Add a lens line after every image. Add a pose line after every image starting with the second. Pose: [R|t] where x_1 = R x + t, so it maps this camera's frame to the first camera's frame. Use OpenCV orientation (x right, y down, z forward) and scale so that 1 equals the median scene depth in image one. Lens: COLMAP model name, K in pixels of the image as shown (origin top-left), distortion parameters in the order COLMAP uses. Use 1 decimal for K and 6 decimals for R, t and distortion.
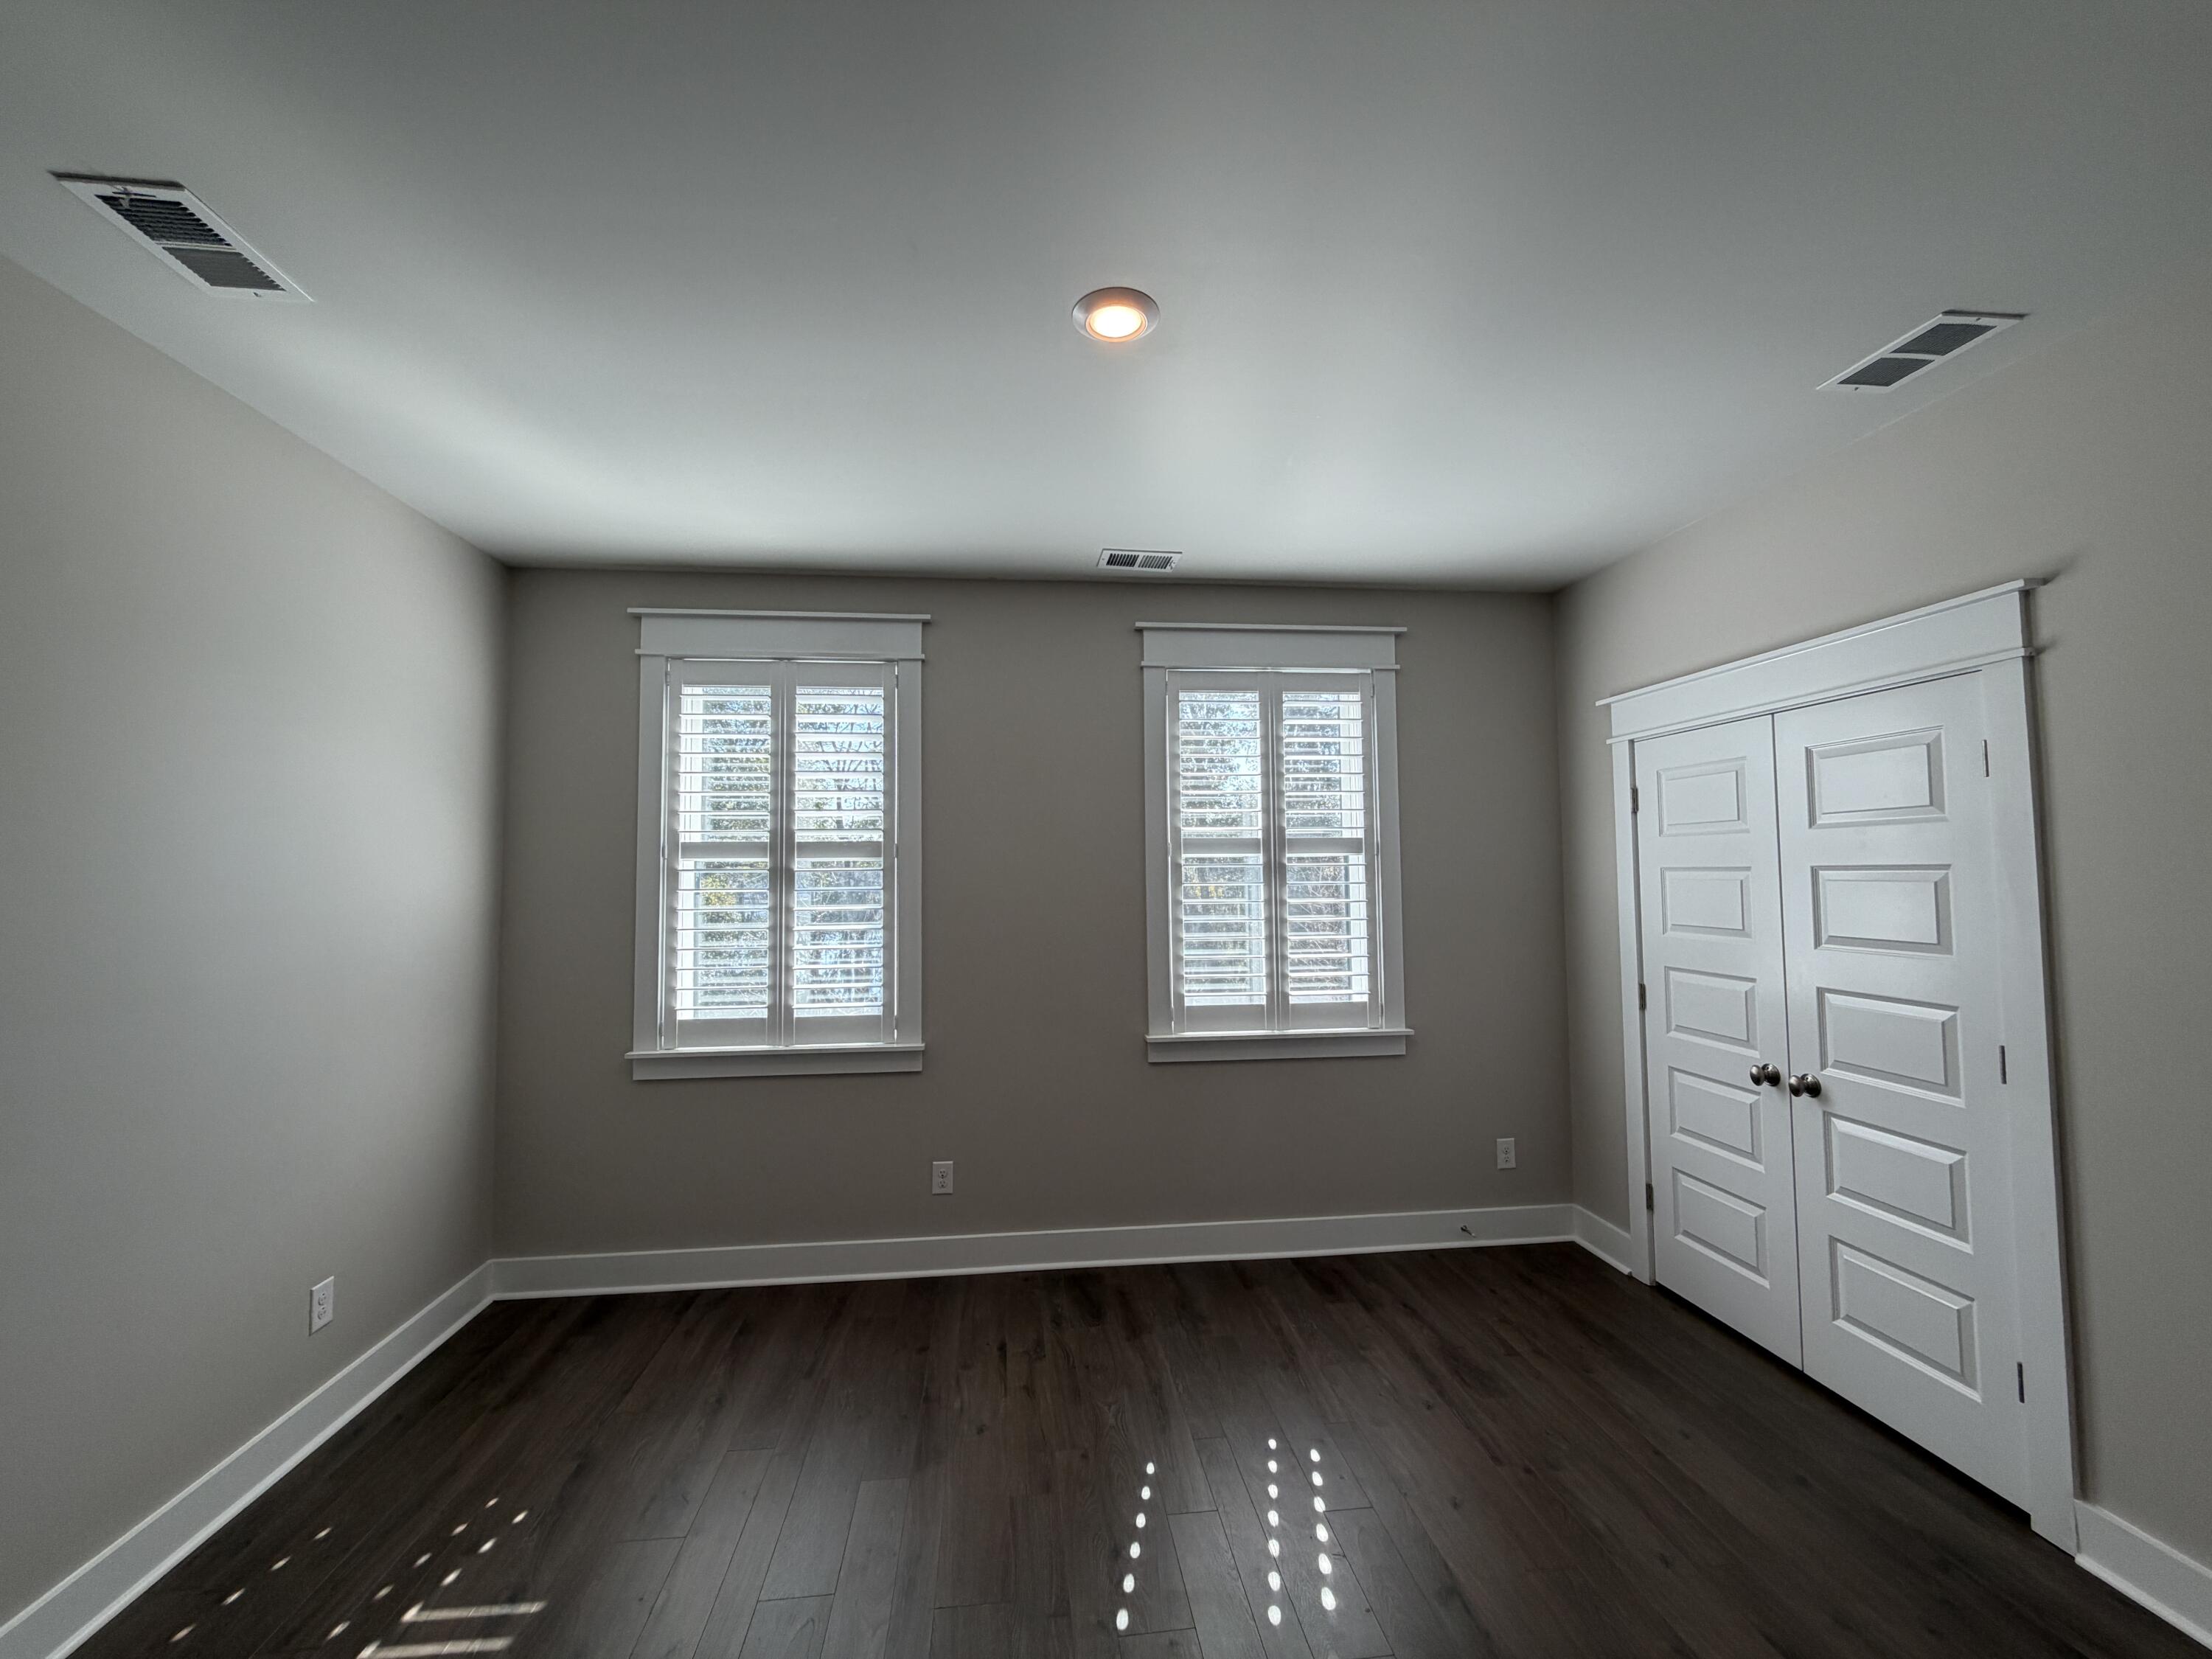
lens RADIAL K [[878.5, 0, 1098.8], [0, 878.5, 819.8], [0, 0, 1]] dist [0.010972, -0.012593]
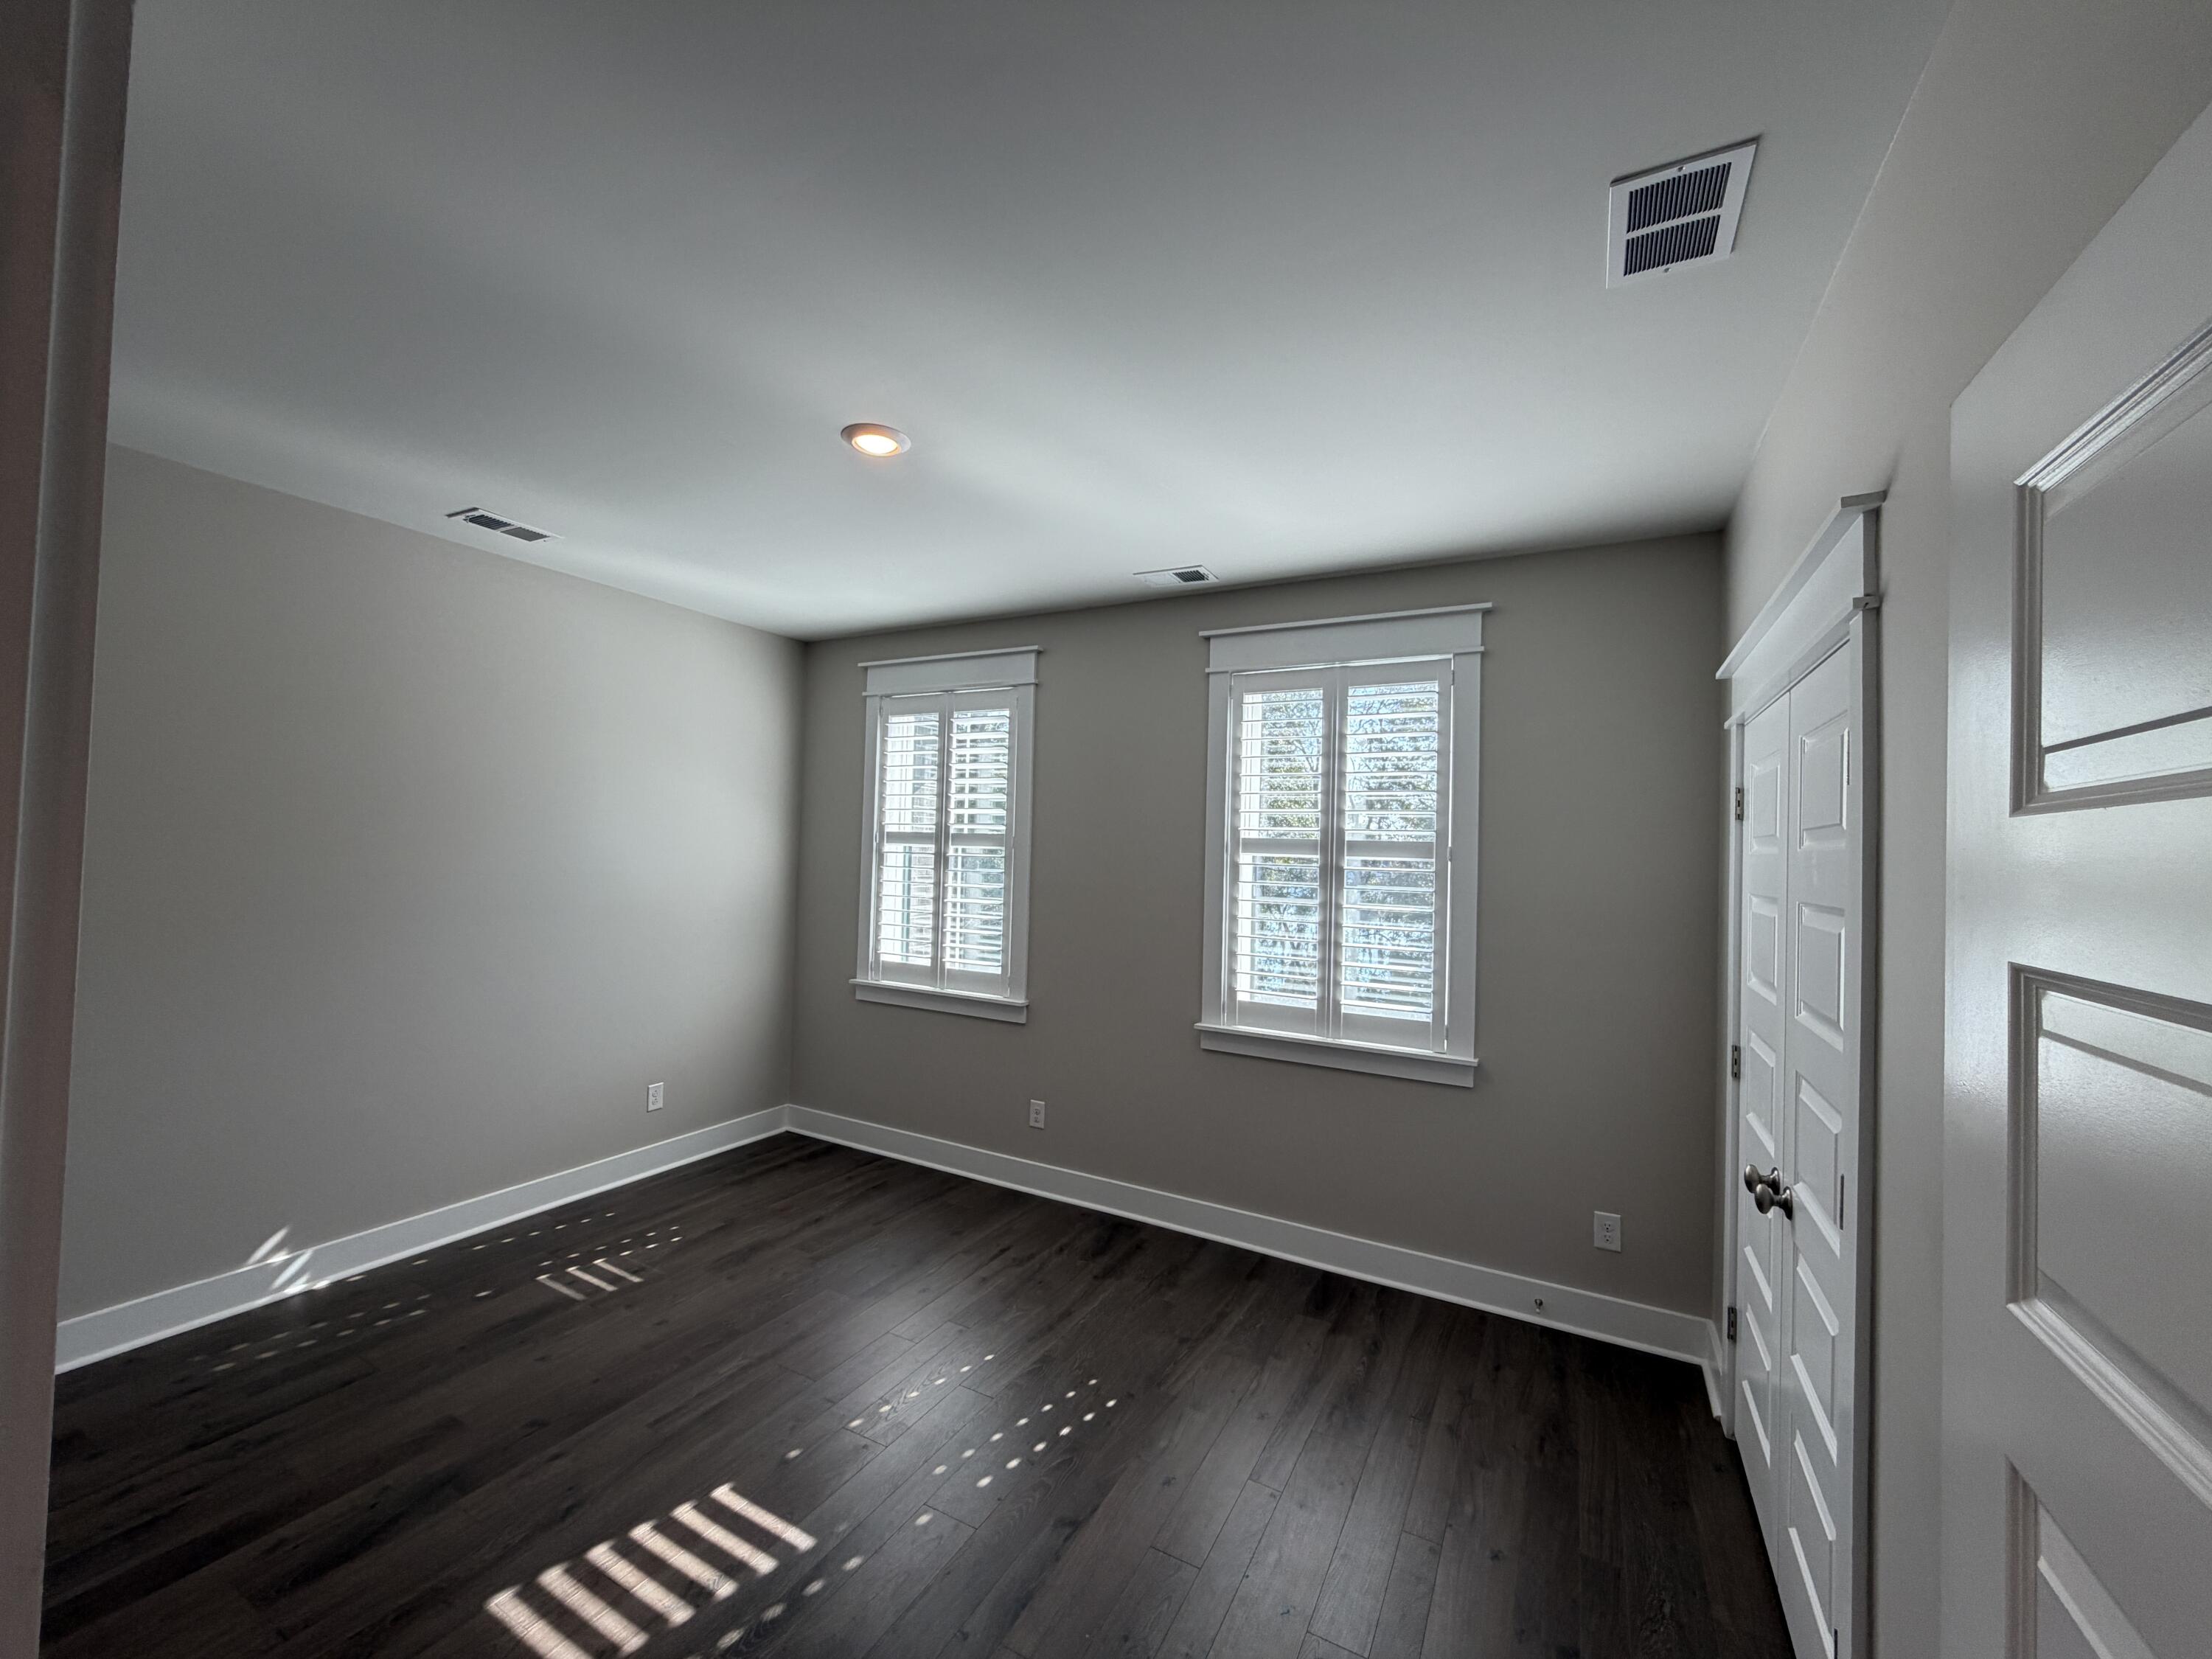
lens RADIAL K [[881.3, 0, 1098.1], [0, 881.3, 829.7], [0, 0, 1]] dist [-0.000021, 0.000438]
pose [[0.821899, 0.018672, -0.569328, 0.569386], [-0.011802, 0.999806, 0.015753, -0.002464], [0.569511, -0.006228, 0.821960, 0.061484]]
